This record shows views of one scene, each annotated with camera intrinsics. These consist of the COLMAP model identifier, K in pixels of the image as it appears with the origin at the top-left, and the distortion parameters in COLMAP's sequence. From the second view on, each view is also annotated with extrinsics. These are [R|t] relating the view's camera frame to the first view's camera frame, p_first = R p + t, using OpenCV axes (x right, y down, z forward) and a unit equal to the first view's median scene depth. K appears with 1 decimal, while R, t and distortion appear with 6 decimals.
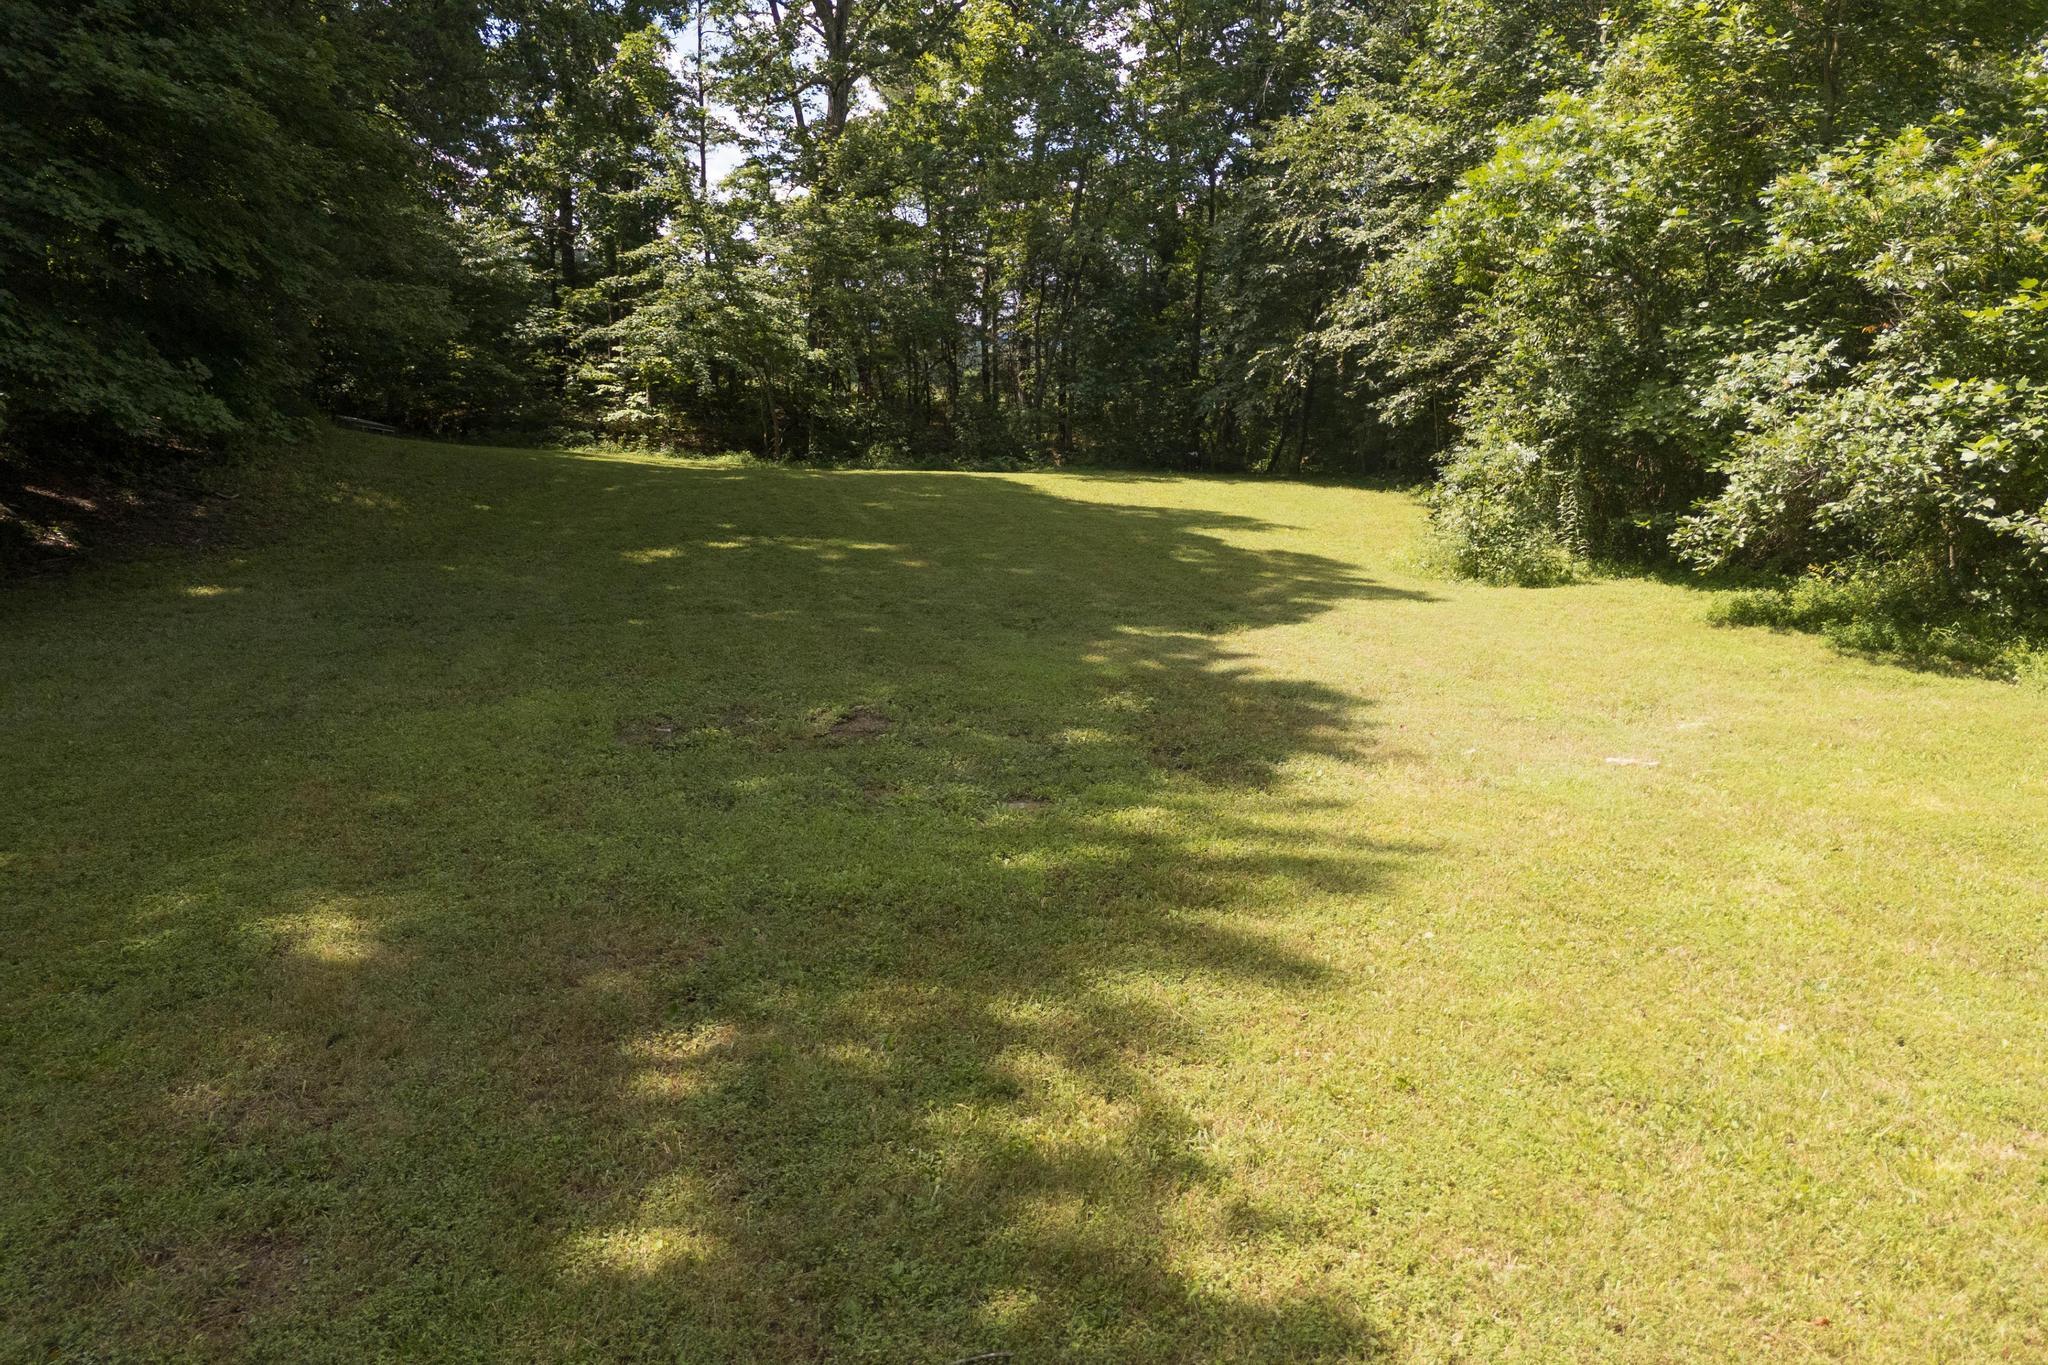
lens RADIAL K [[1501.3, 0, 1024.6], [0, 1501.3, 679.9], [0, 0, 1]] dist [0.063867, -0.054181]
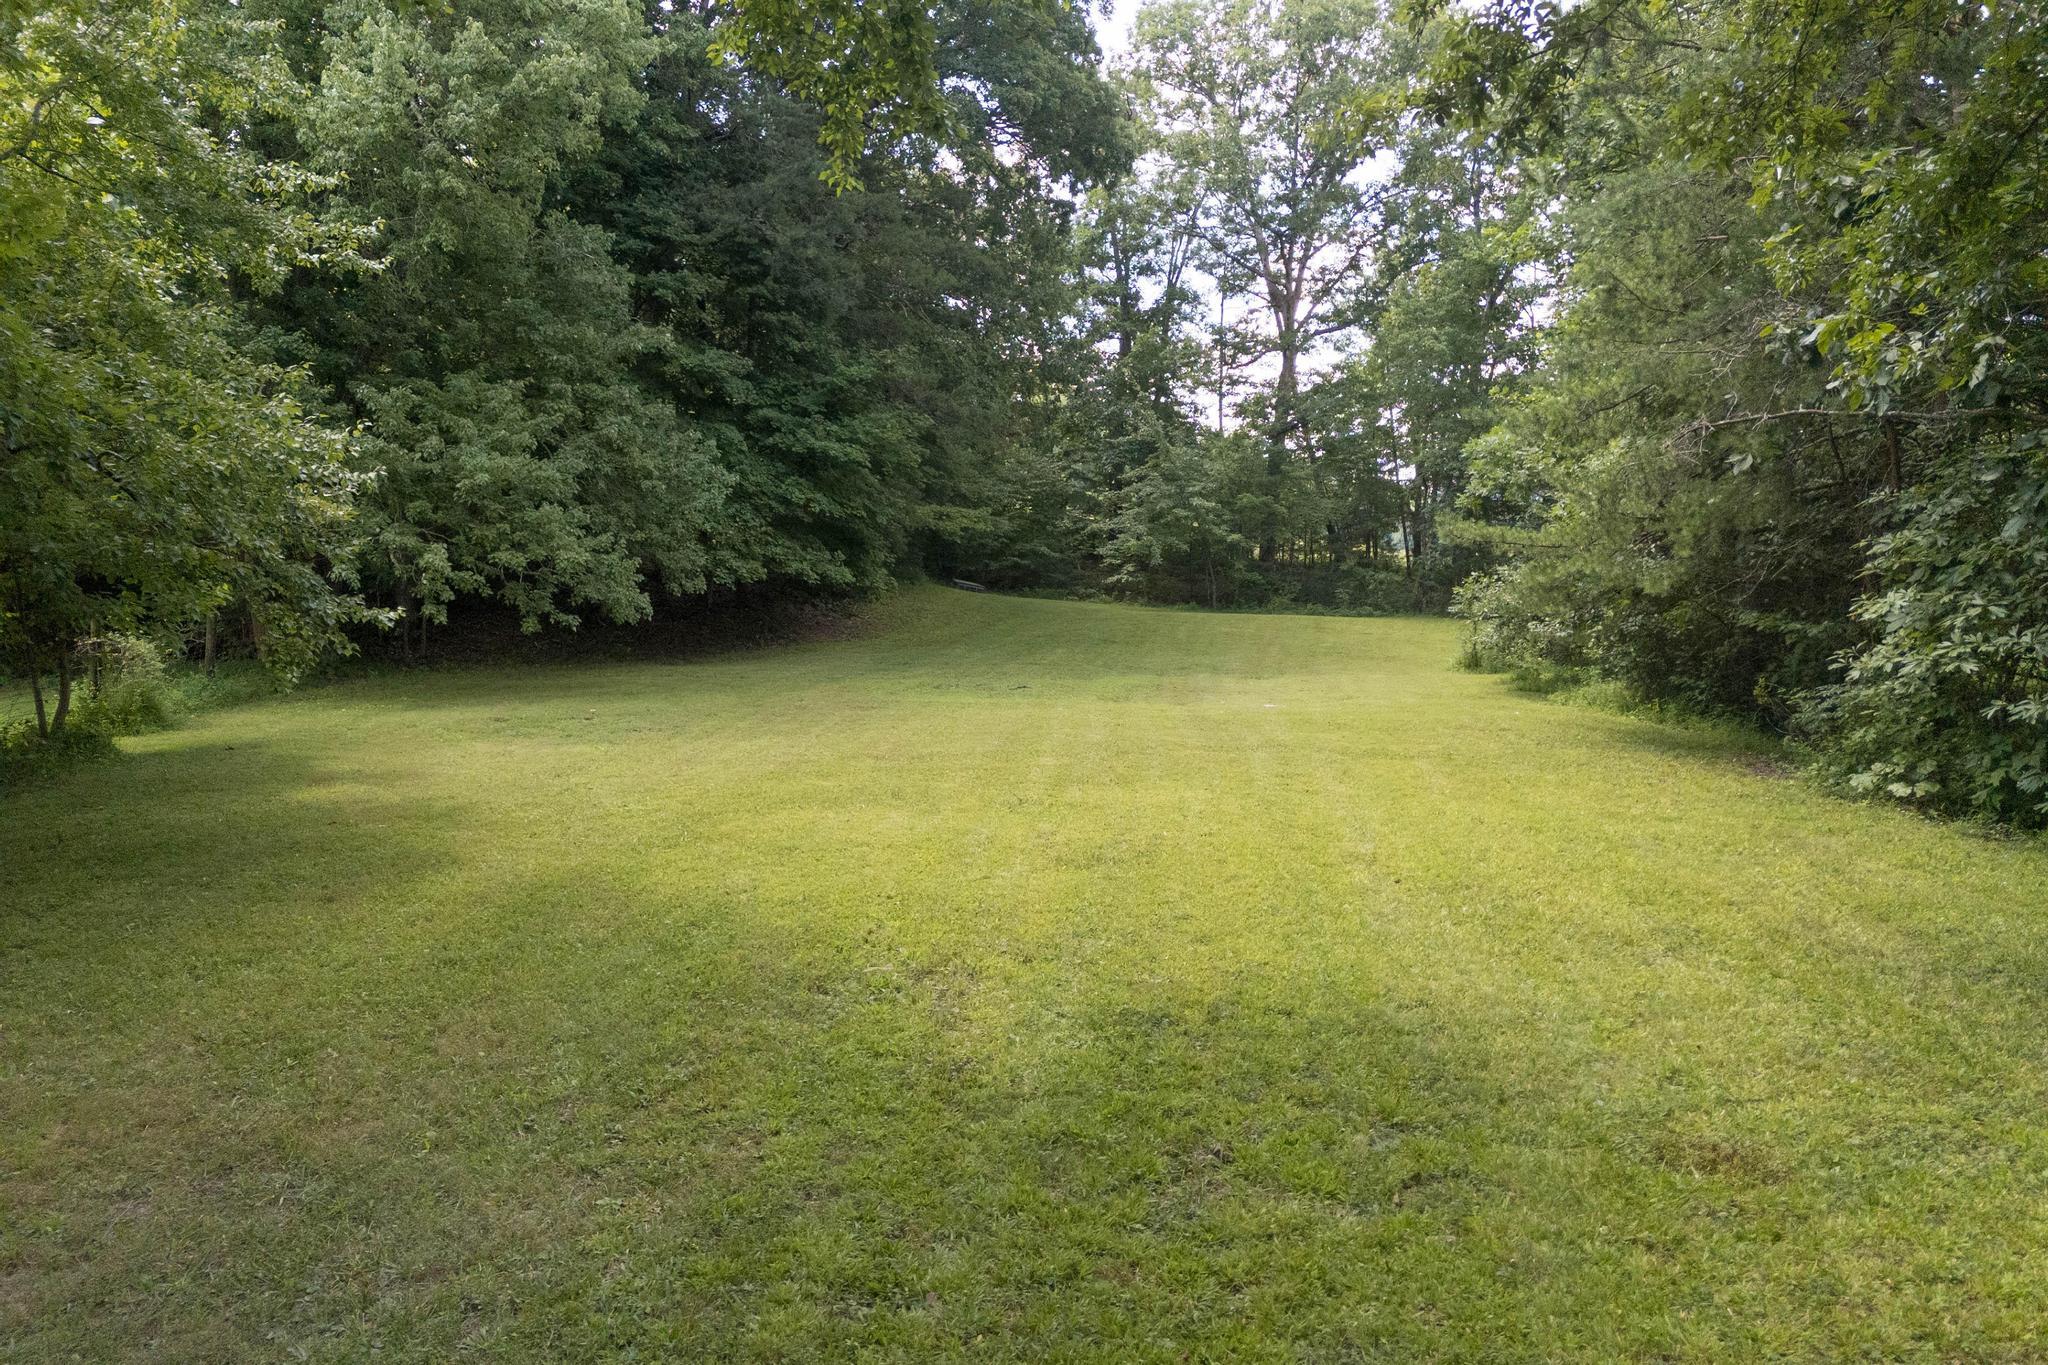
lens RADIAL K [[1501.3, 0, 1025.0], [0, 1501.3, 682.0], [0, 0, 1]] dist [0.063867, -0.054181]
pose [[0.910397, 0.032043, -0.412493, 0.726728], [-0.076664, 0.992796, -0.092080, 0.192121], [0.406571, 0.115452, 0.906295, -1.023220]]
